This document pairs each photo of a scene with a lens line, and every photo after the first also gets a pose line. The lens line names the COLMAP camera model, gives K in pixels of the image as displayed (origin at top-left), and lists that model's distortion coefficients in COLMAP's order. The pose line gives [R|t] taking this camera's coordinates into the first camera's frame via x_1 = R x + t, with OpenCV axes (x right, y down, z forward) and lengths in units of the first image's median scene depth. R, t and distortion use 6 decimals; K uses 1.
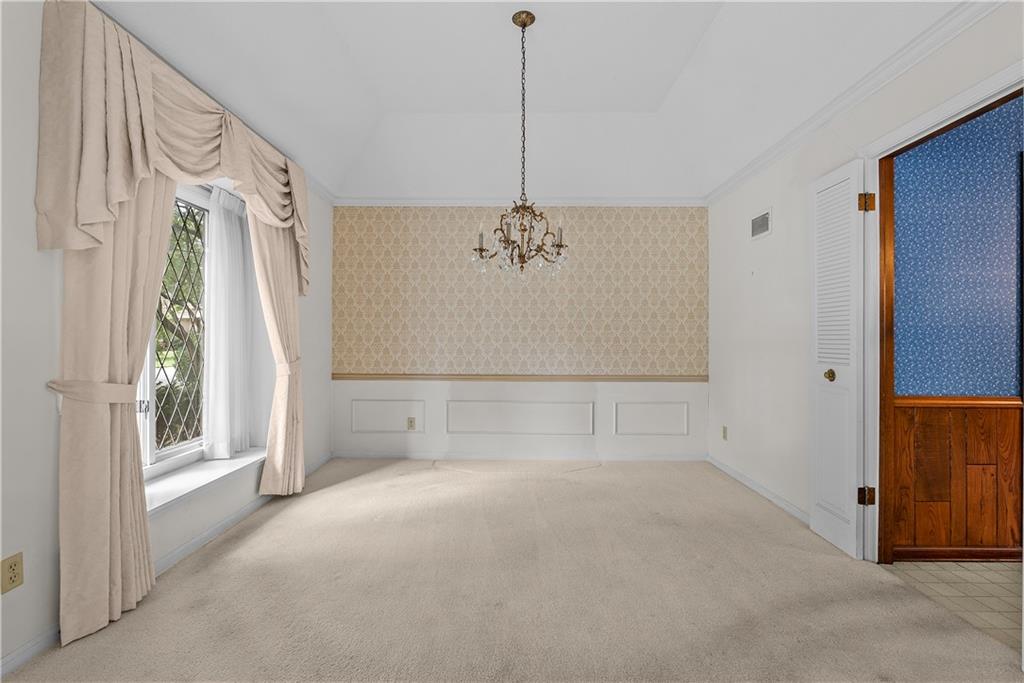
lens RADIAL K [[461.2, 0, 518.5], [0, 461.2, 336.7], [0, 0, 1]] dist [-0.010736, 0.000704]
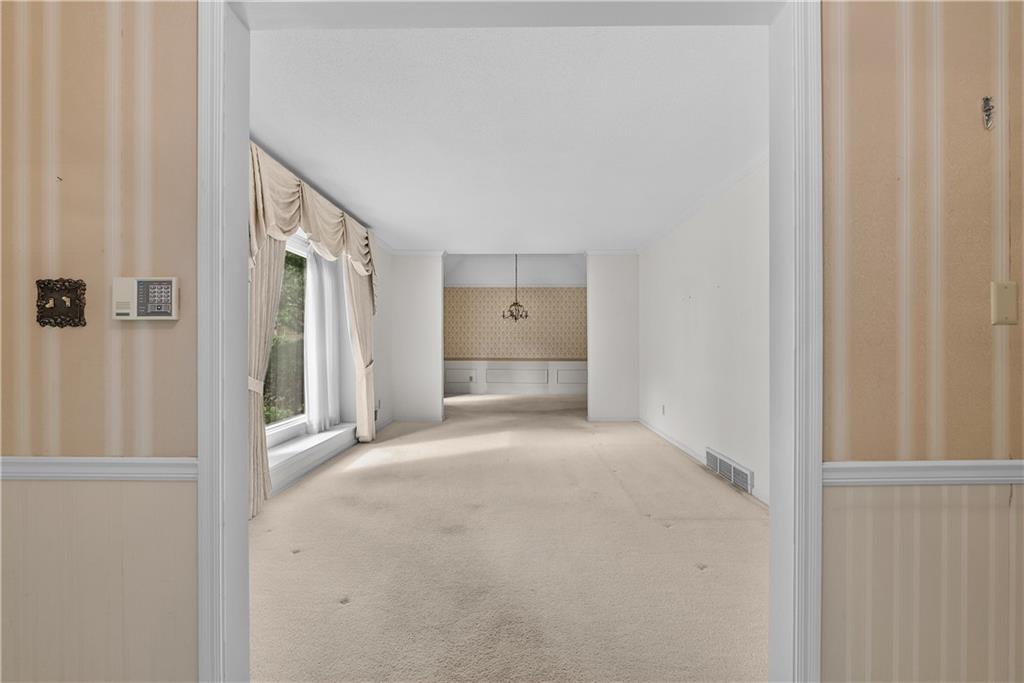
lens RADIAL K [[460.2, 0, 513.3], [0, 460.2, 339.1], [0, 0, 1]] dist [-0.006475, -0.000237]
pose [[0.999896, -0.006286, -0.012977, 0.018700], [0.006211, 0.999964, -0.005807, -0.002603], [0.013013, 0.005726, 0.999899, -1.391276]]
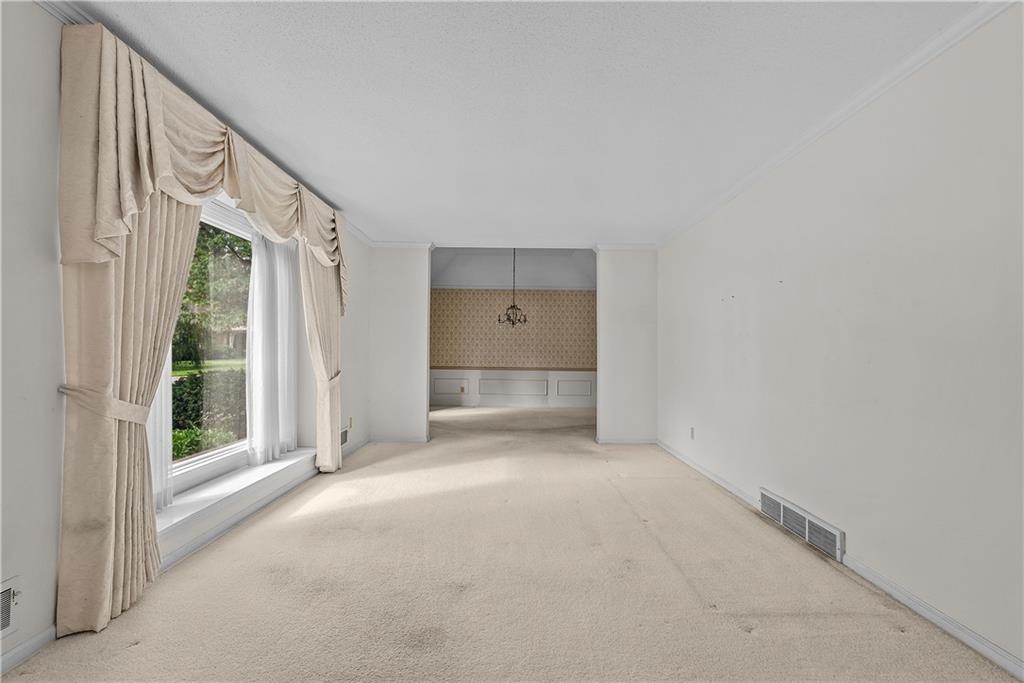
lens RADIAL K [[460.2, 0, 513.3], [0, 460.2, 339.1], [0, 0, 1]] dist [-0.006475, -0.000237]
pose [[0.999998, 0.002124, 0.000054, 0.004972], [-0.002123, 0.999775, -0.021128, -0.004389], [-0.000099, 0.021128, 0.999777, -1.168857]]
